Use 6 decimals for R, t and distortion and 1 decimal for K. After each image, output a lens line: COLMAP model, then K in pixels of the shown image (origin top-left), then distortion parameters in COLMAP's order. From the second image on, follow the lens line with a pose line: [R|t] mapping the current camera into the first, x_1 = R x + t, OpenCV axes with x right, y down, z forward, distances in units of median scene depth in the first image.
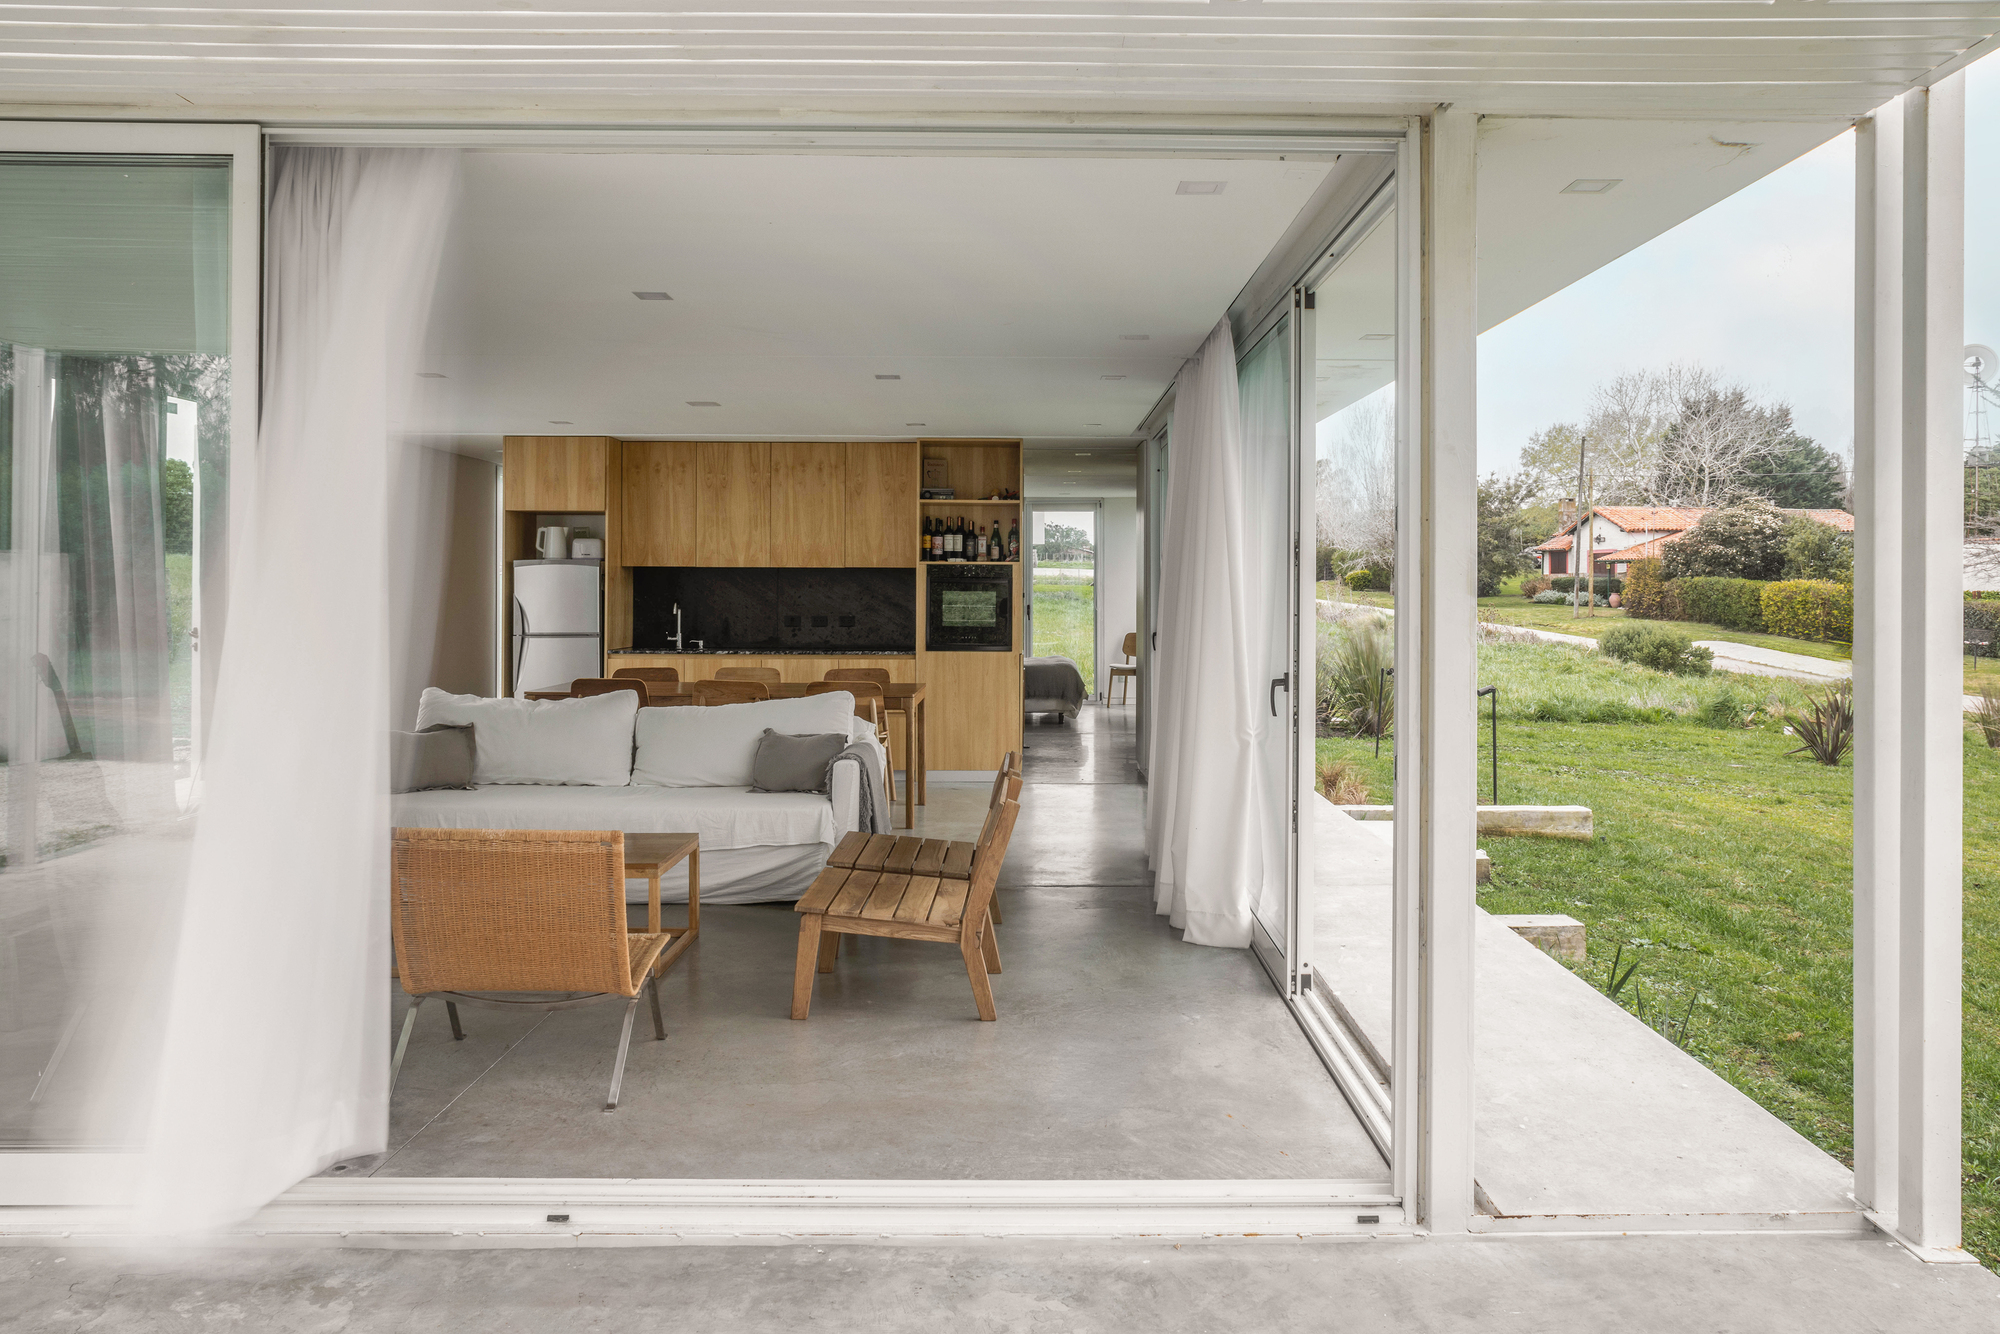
lens RADIAL K [[1387.9, 0, 999.1], [0, 1387.9, 588.6], [0, 0, 1]] dist [-0.004867, 0.000000]
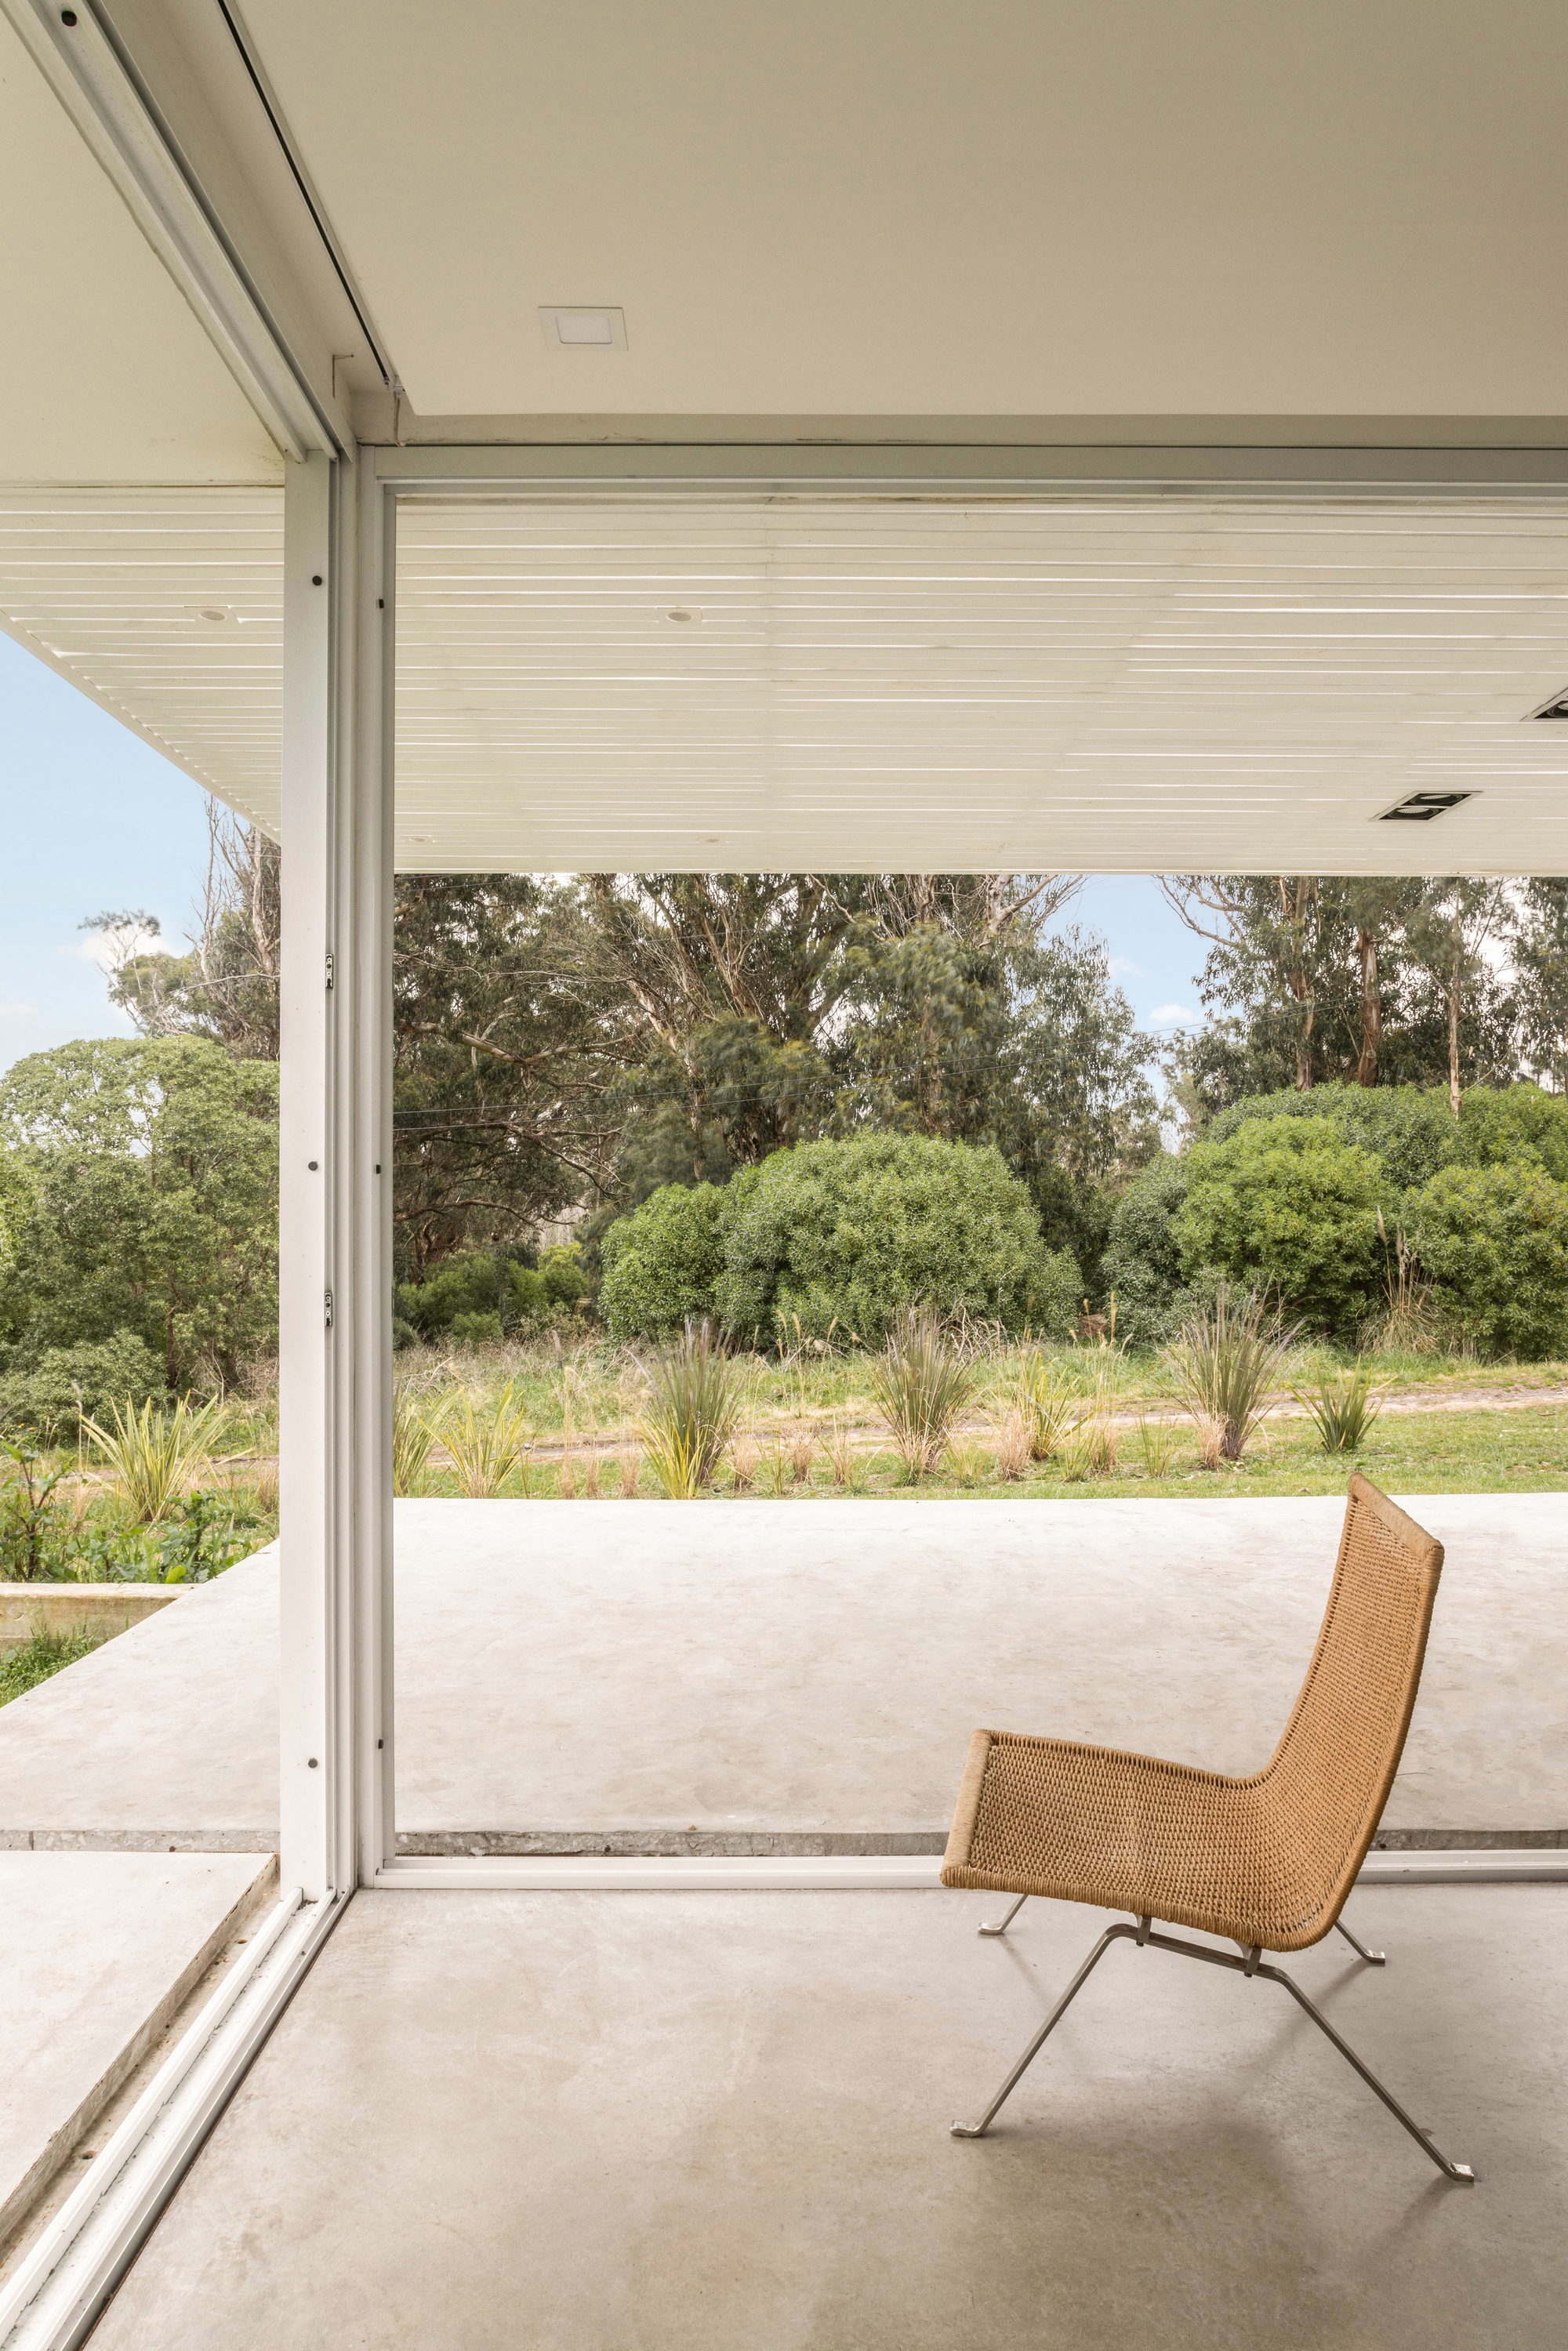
lens RADIAL K [[1690.3, 0, 784.0], [0, 1690.3, 1175.5], [0, 0, 1]] dist [-0.136791, -0.000355]
pose [[-0.999567, -0.000028, -0.029408, 0.019721], [0.000689, 0.999702, -0.024385, 0.017195], [0.029400, -0.024395, -0.999270, 0.388397]]
